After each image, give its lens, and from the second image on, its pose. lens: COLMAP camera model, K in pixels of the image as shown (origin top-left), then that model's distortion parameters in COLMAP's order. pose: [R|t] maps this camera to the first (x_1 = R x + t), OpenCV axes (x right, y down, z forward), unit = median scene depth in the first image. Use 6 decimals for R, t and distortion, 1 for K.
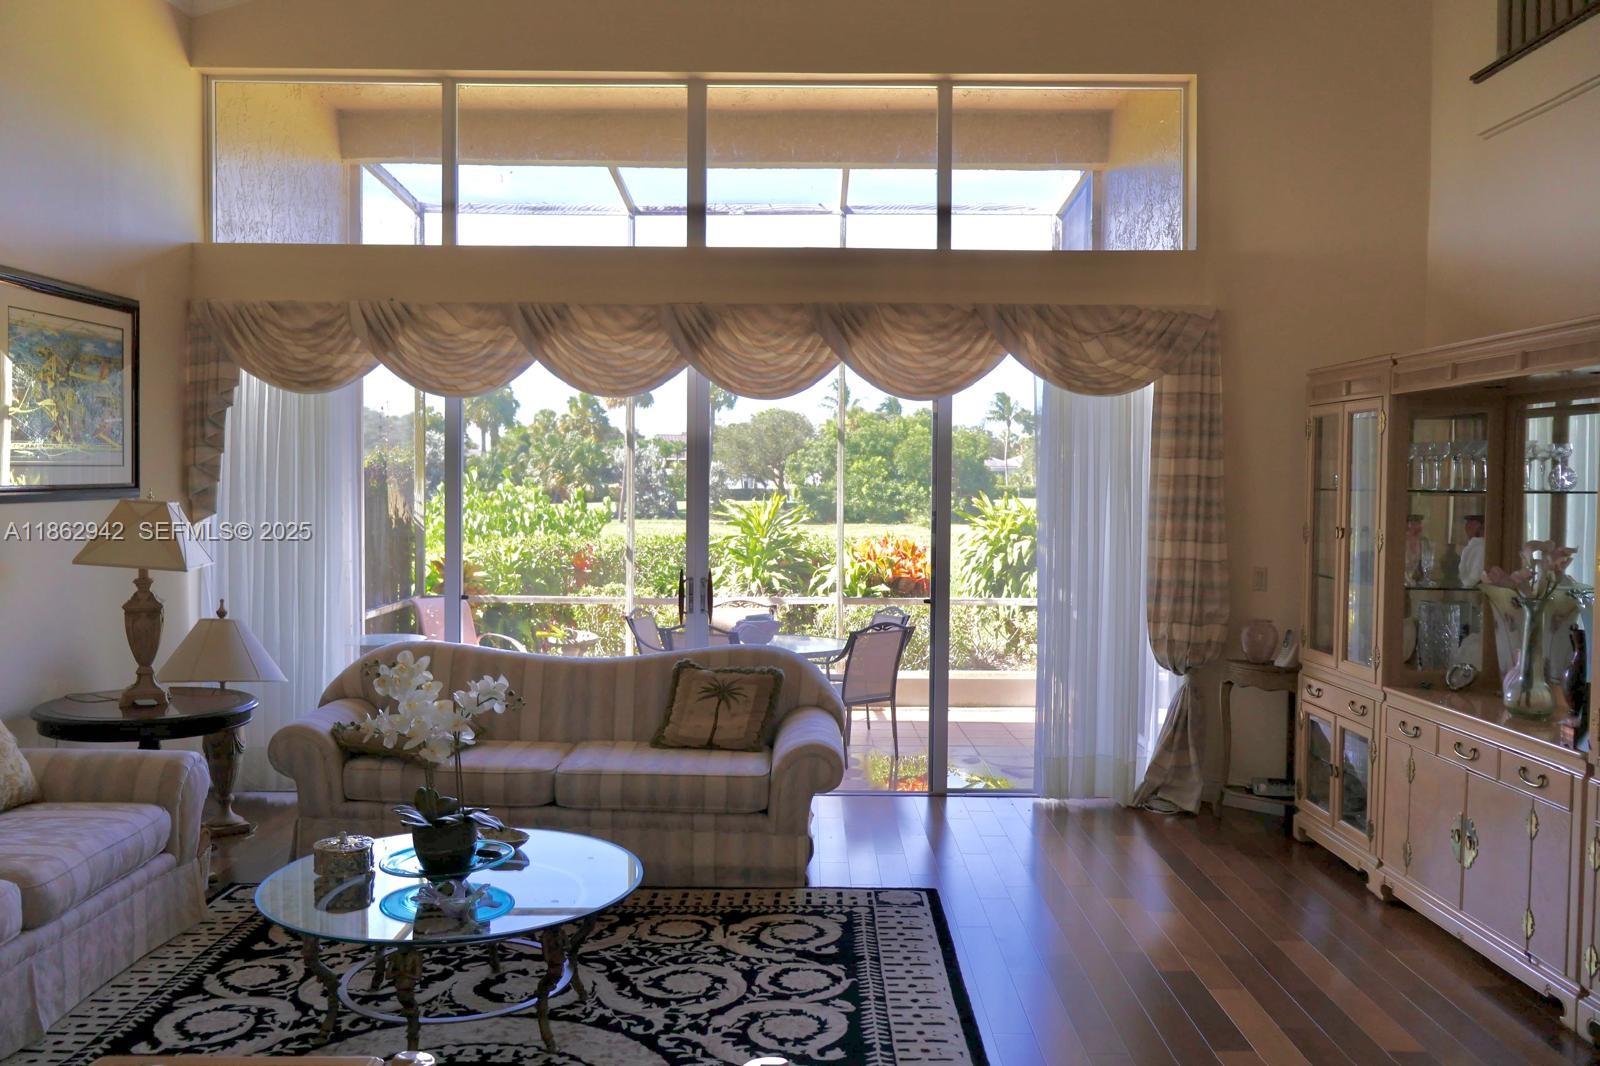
lens RADIAL K [[1334.9, 0, 797.6], [0, 1334.9, 535.1], [0, 0, 1]] dist [-0.001941, 0.005850]
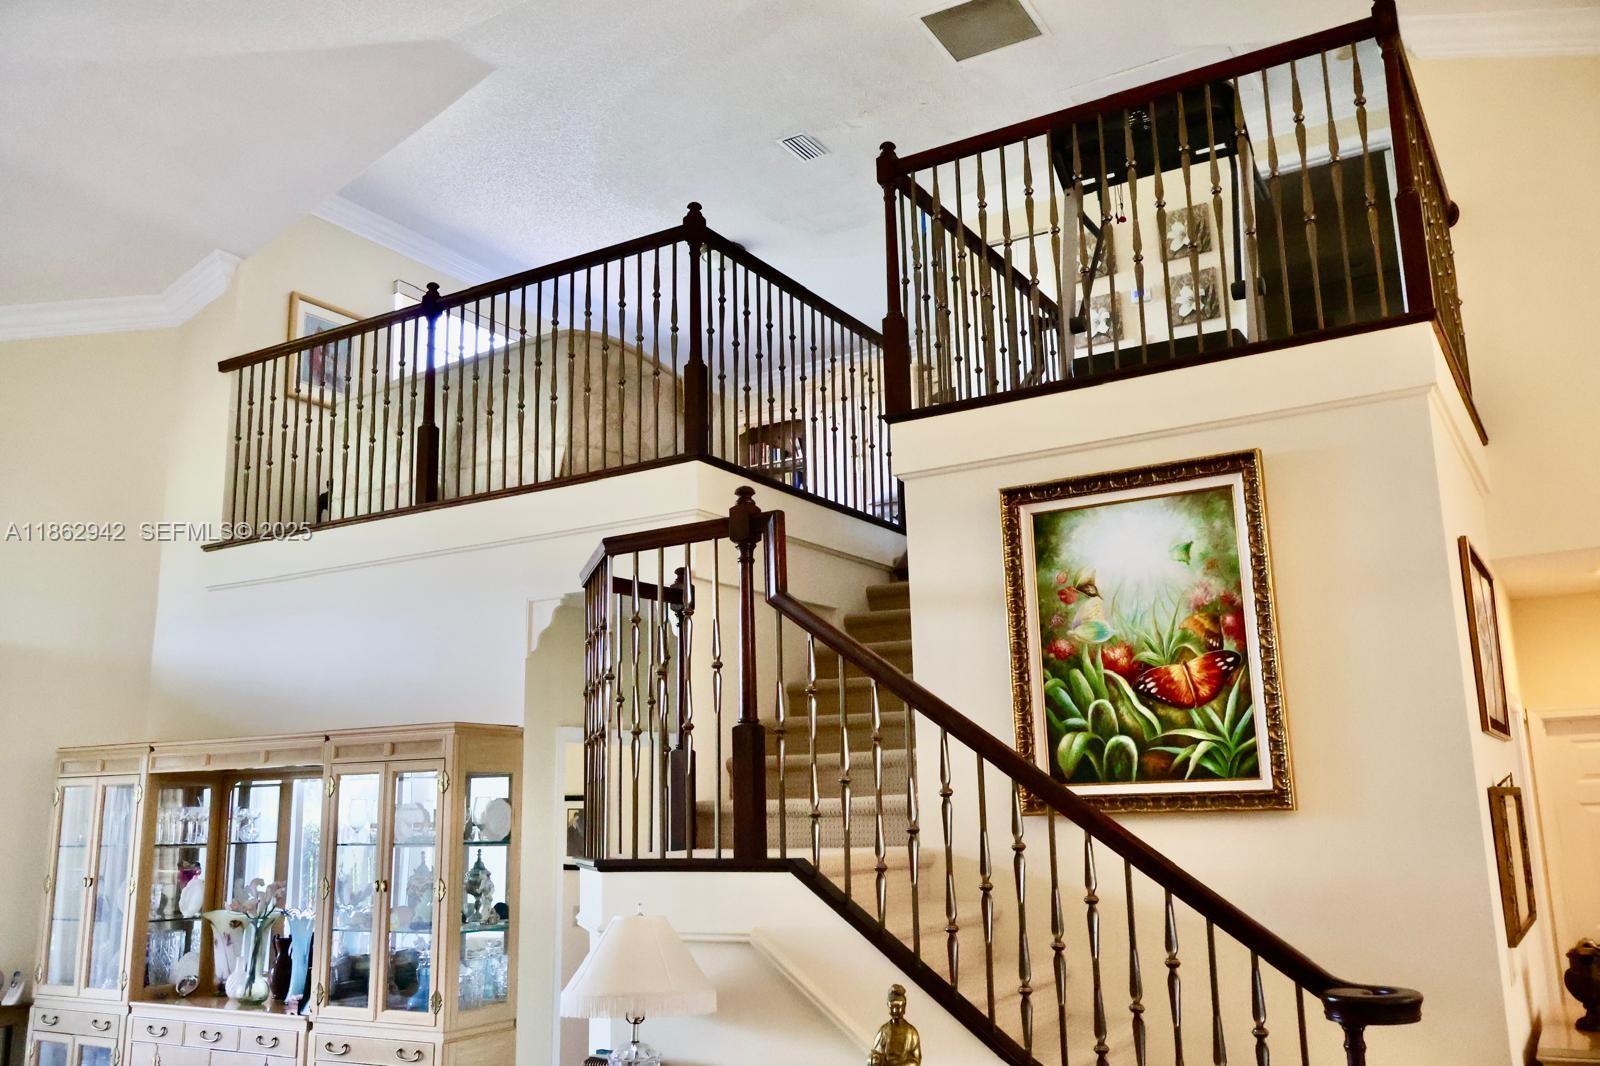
lens RADIAL K [[1334.9, 0, 797.6], [0, 1334.9, 535.1], [0, 0, 1]] dist [-0.001941, 0.005850]
pose [[0.514247, 0.161449, 0.842309, -0.300975], [0.055661, 0.973768, -0.220629, -0.005294], [-0.855834, 0.160341, 0.491772, -0.186846]]
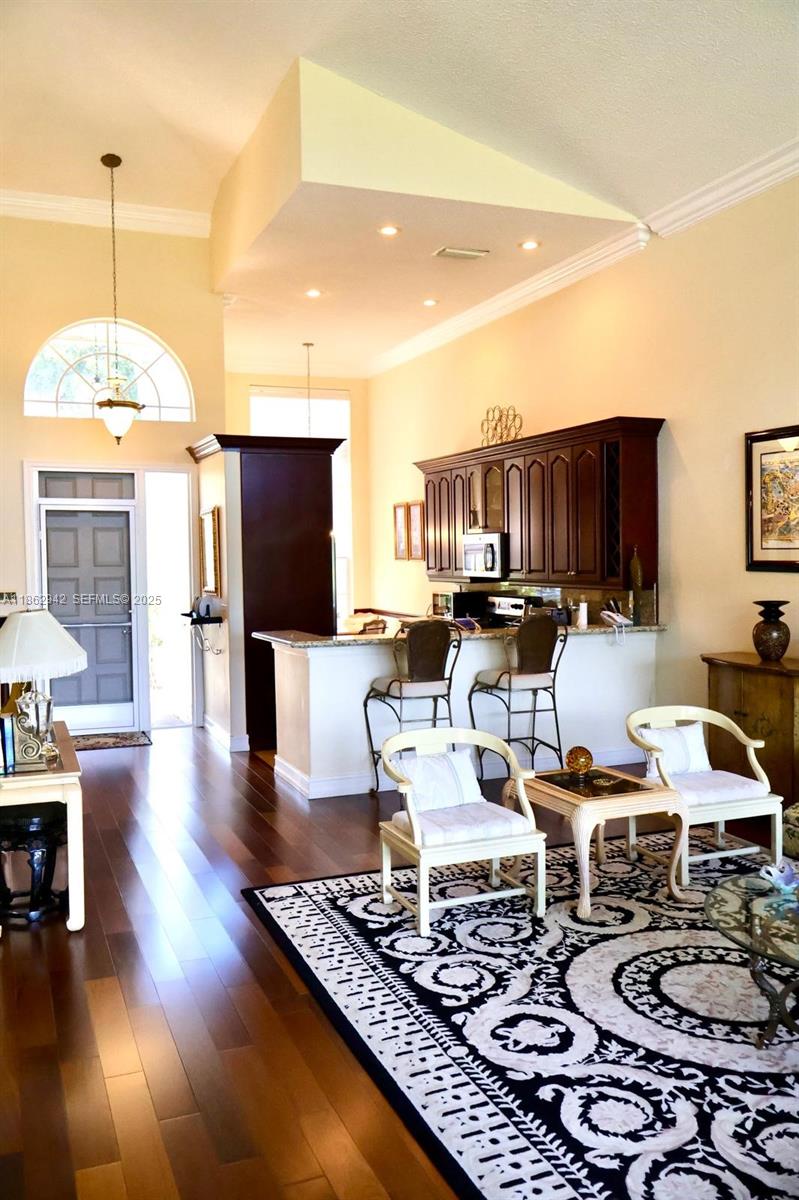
lens RADIAL K [[991.9, 0, 399.5], [0, 991.9, 600.0], [0, 0, 1]] dist [-0.005018, 0.001082]
pose [[-0.922728, 0.023740, -0.384720, 0.242674], [-0.007719, 0.996763, 0.080020, -0.037835], [0.385375, 0.076806, -0.919558, 0.929970]]
